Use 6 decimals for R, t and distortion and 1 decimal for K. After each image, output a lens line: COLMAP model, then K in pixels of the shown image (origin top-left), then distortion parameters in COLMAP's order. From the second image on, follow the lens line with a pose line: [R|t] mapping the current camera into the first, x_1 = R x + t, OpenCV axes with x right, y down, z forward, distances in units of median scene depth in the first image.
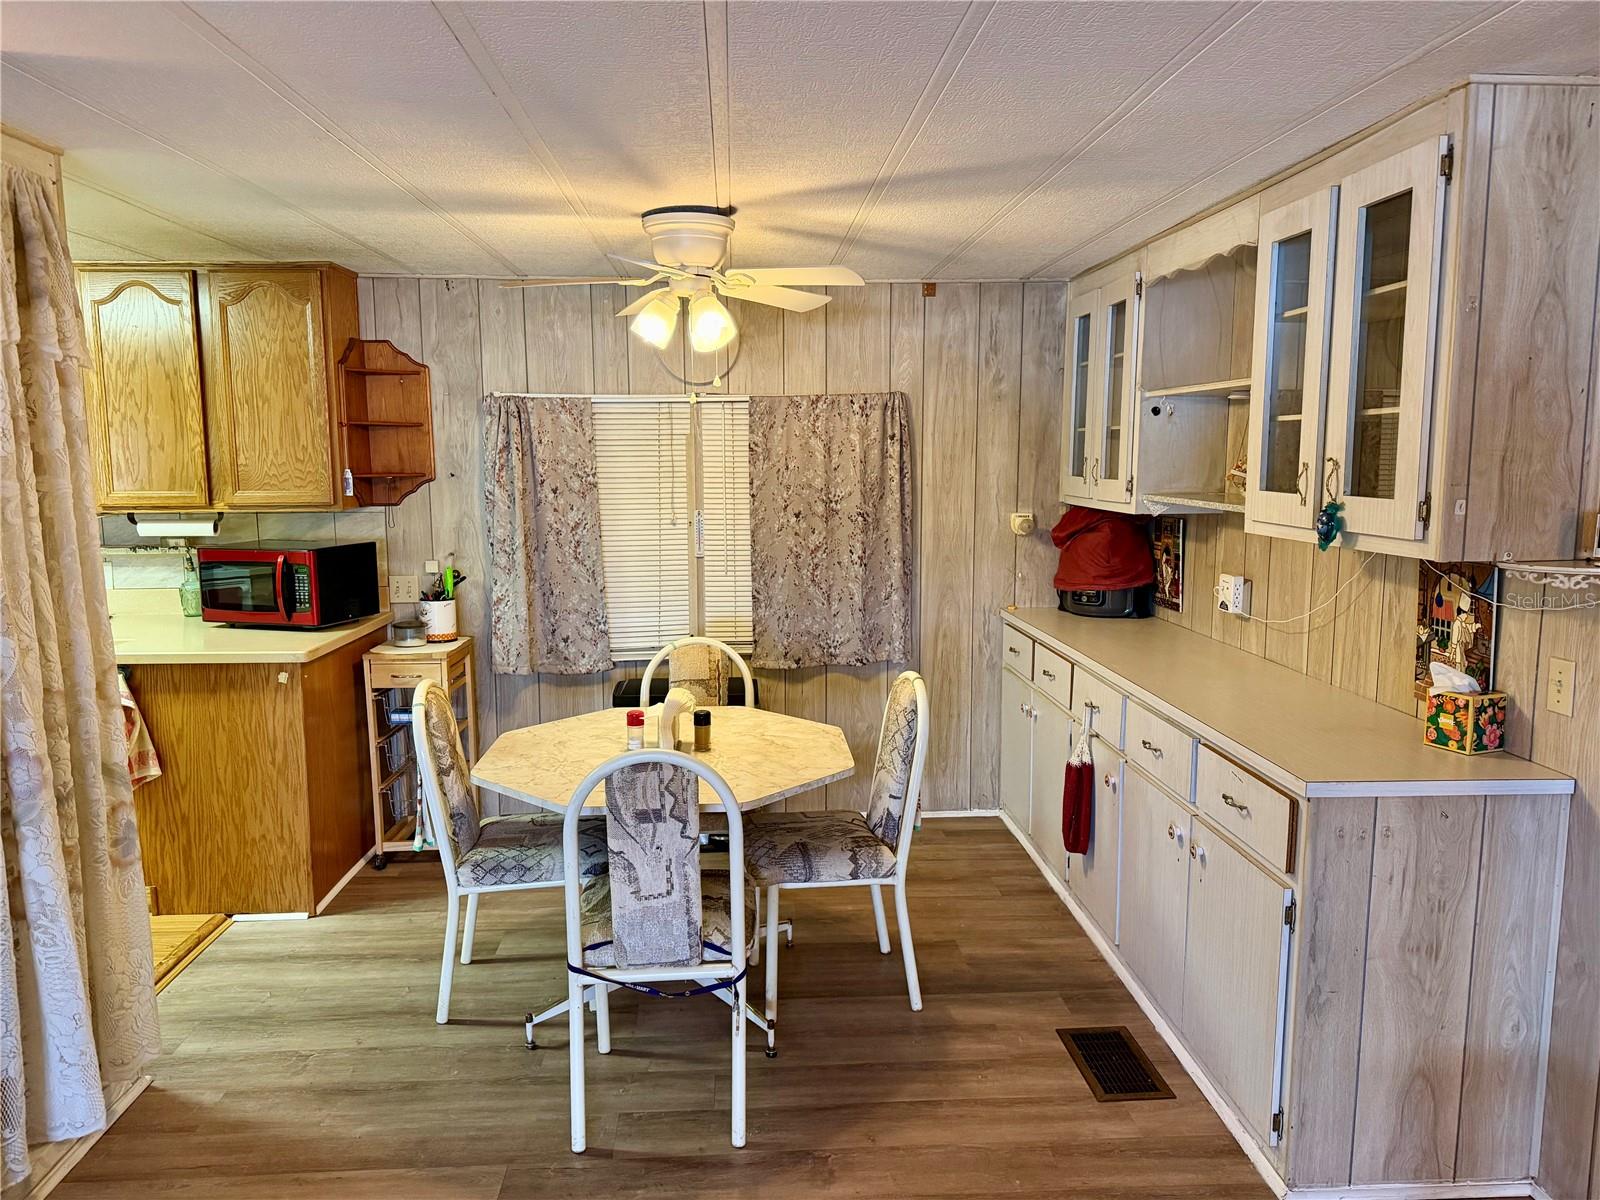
lens RADIAL K [[1123.4, 0, 801.4], [0, 1123.4, 605.3], [0, 0, 1]] dist [0.103631, -0.150473]
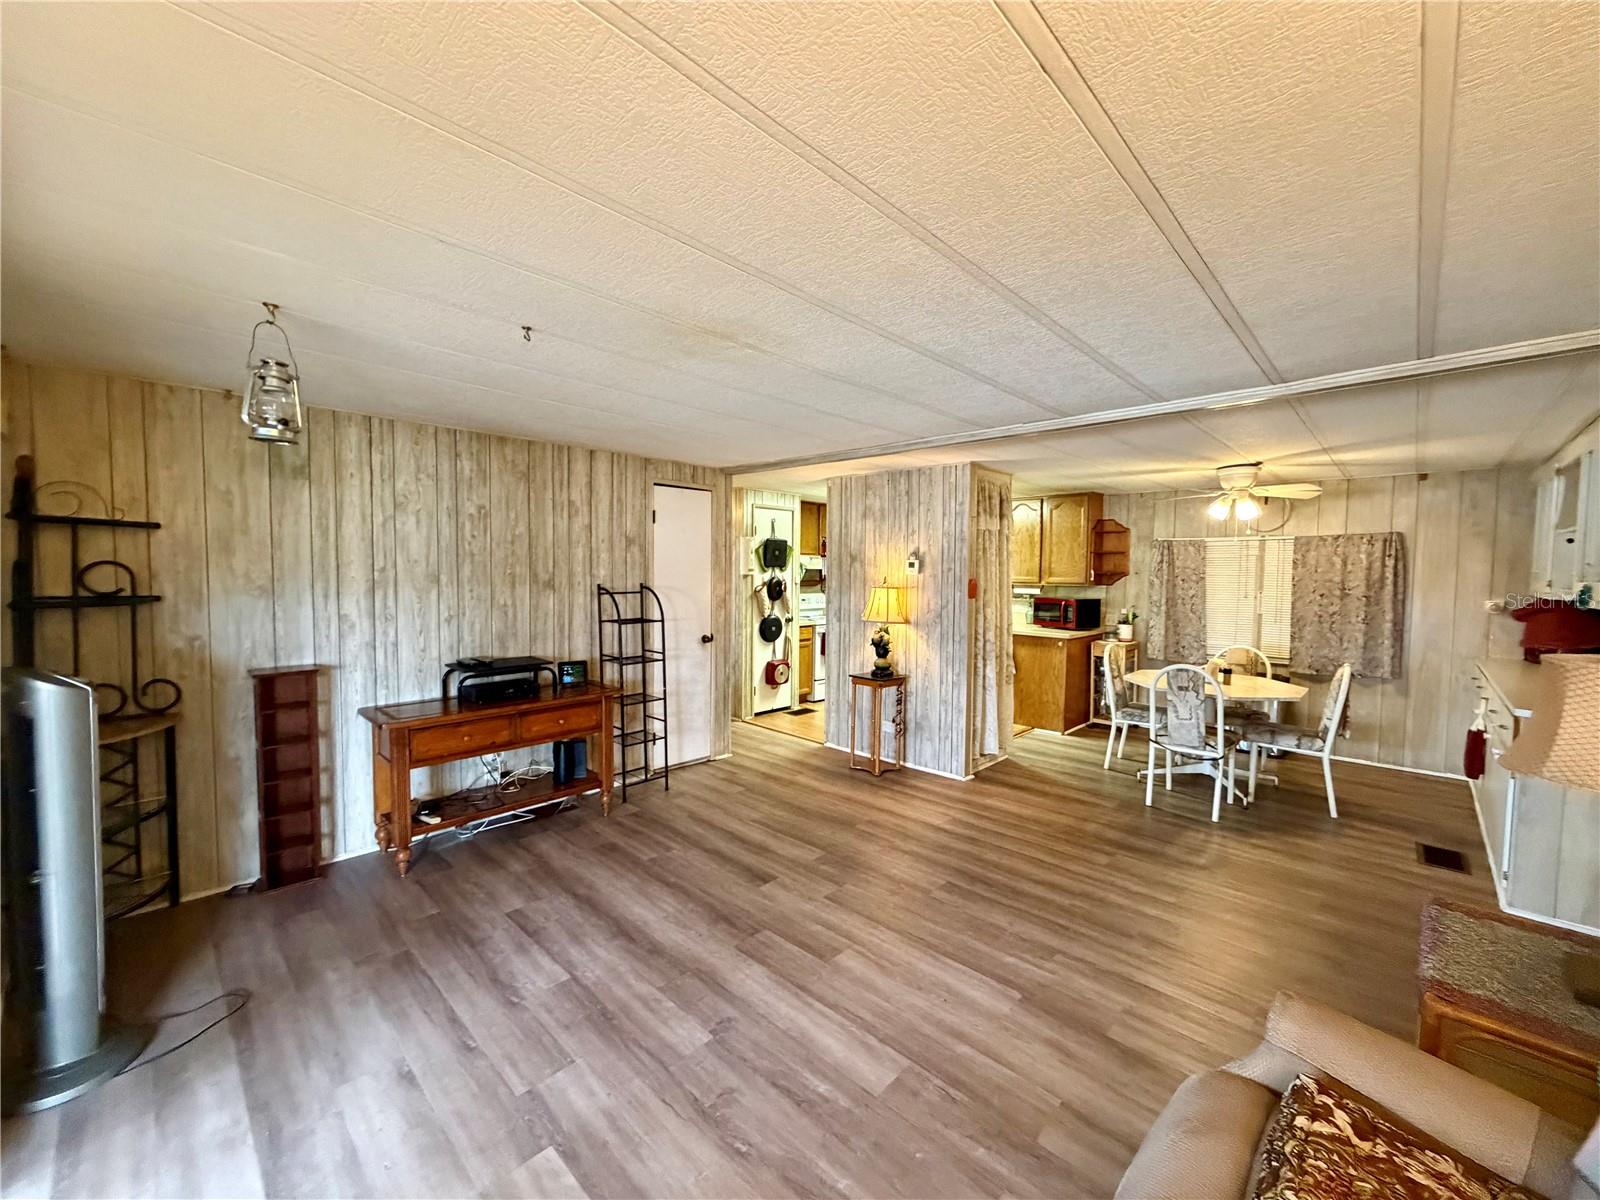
lens RADIAL K [[635.5, 0, 796.2], [0, 635.5, 597.9], [0, 0, 1]] dist [0.002058, -0.000637]
pose [[0.675220, 0.043968, -0.736305, 0.213685], [-0.111387, 0.992852, -0.042858, 0.080341], [0.729158, 0.110954, 0.675291, -0.456653]]
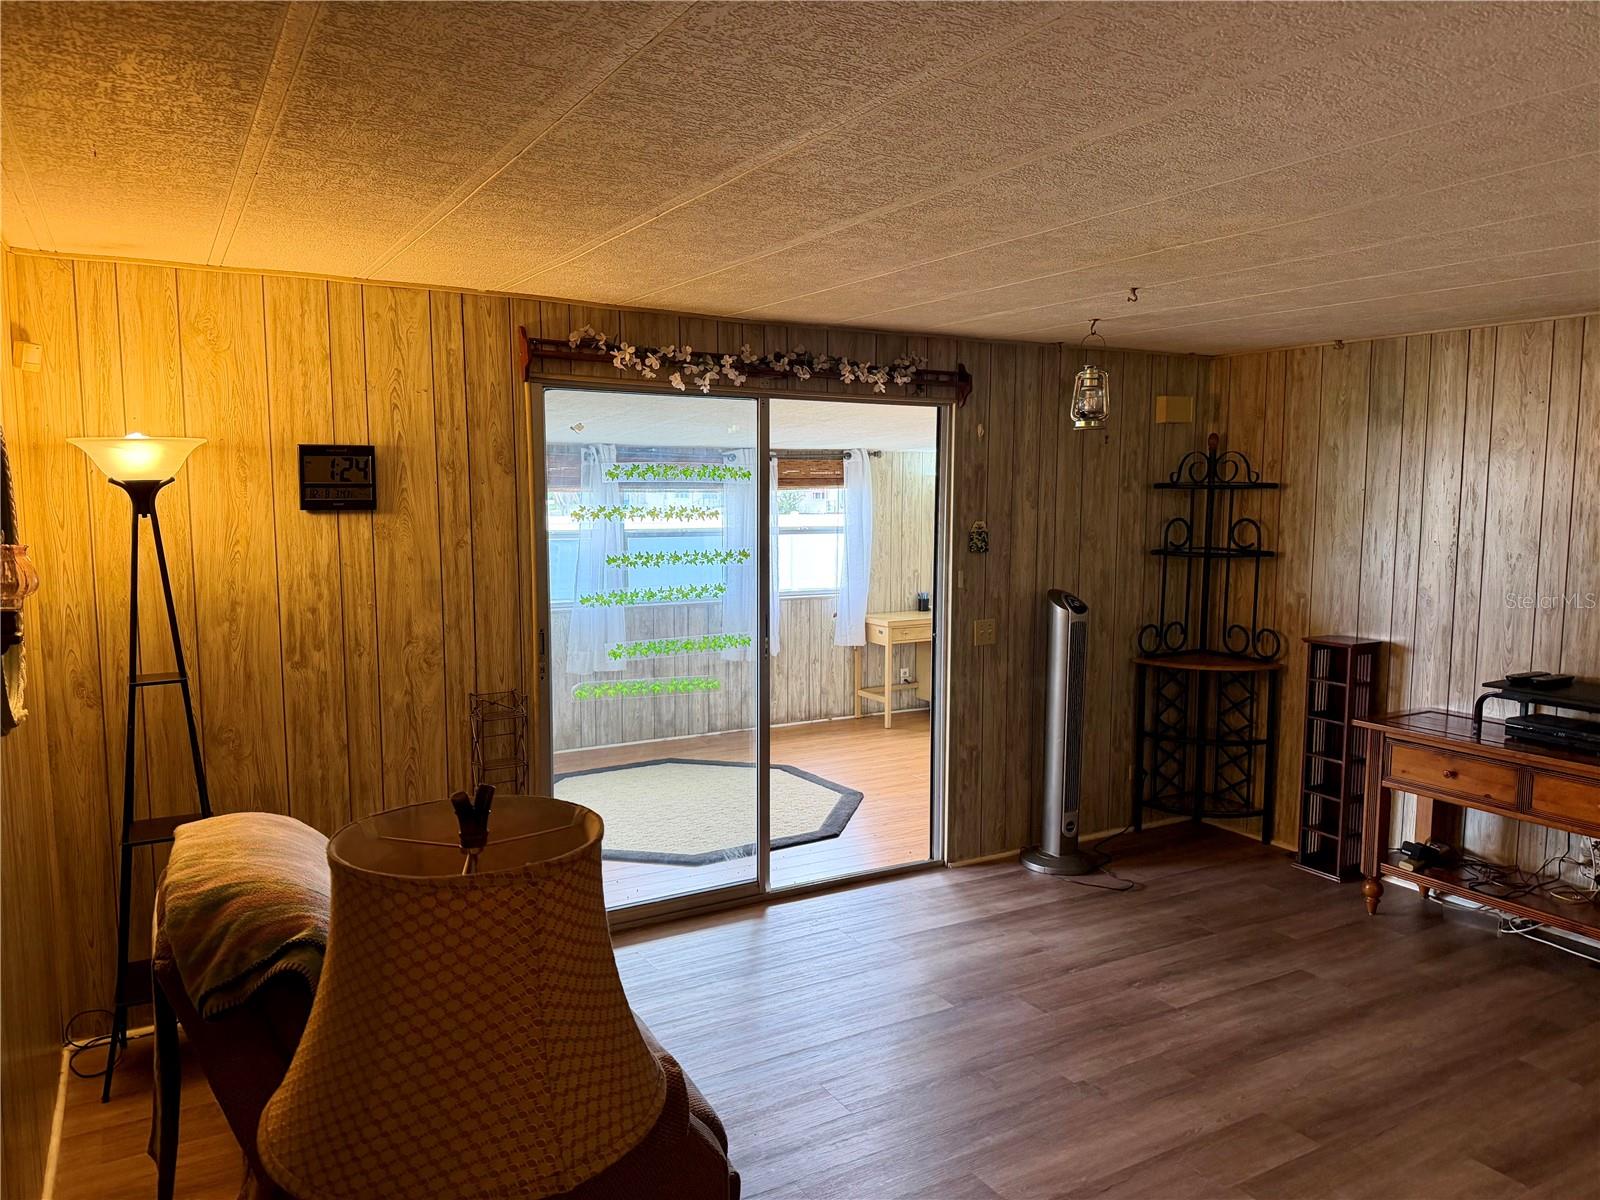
lens RADIAL K [[1123.4, 0, 801.4], [0, 1123.4, 605.3], [0, 0, 1]] dist [0.103631, -0.150473]
pose [[-0.893238, 0.049049, -0.446901, 0.312702], [-0.060358, 0.971949, 0.227313, -0.068056], [0.445514, 0.230019, -0.865222, 0.346704]]
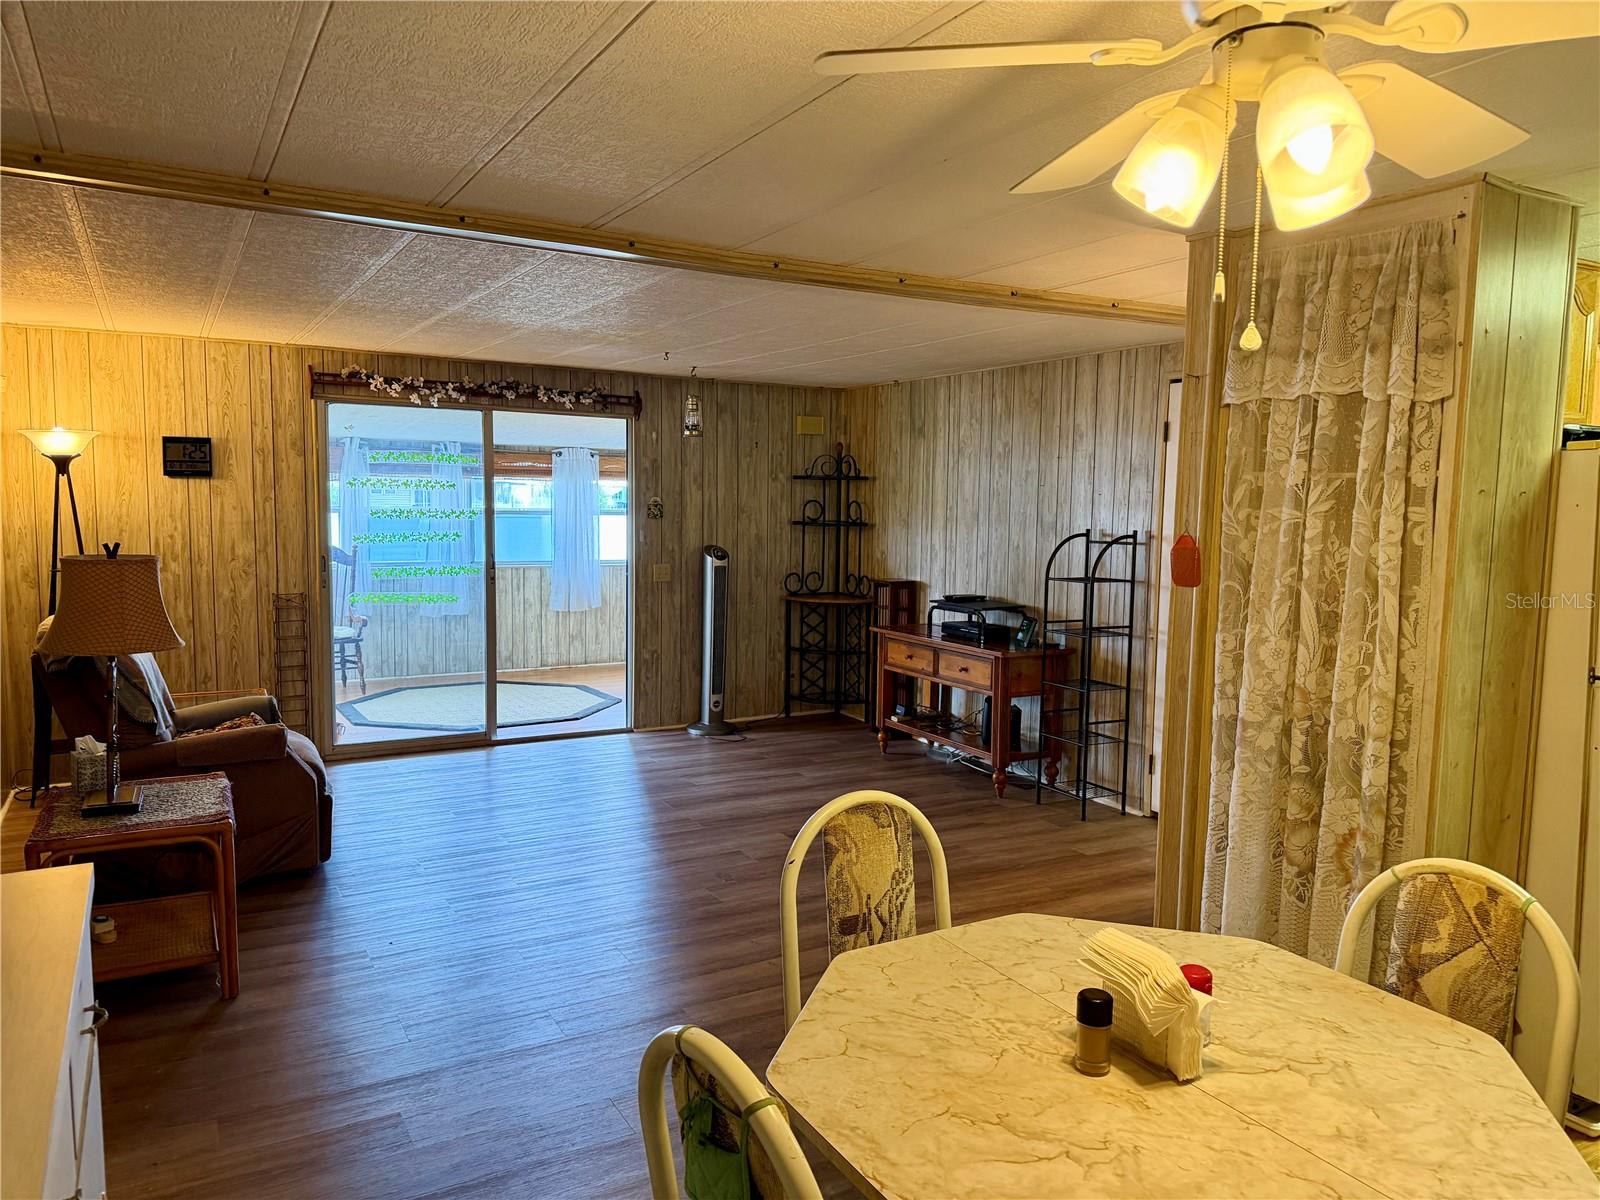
lens RADIAL K [[1115.6, 0, 822.2], [0, 1115.6, 602.3], [0, 0, 1]] dist [0.053463, -0.069949]
pose [[-0.891309, 0.032392, -0.452238, 0.176820], [-0.074540, 0.973404, 0.216631, -0.129145], [0.447227, 0.226795, -0.865189, 1.010213]]
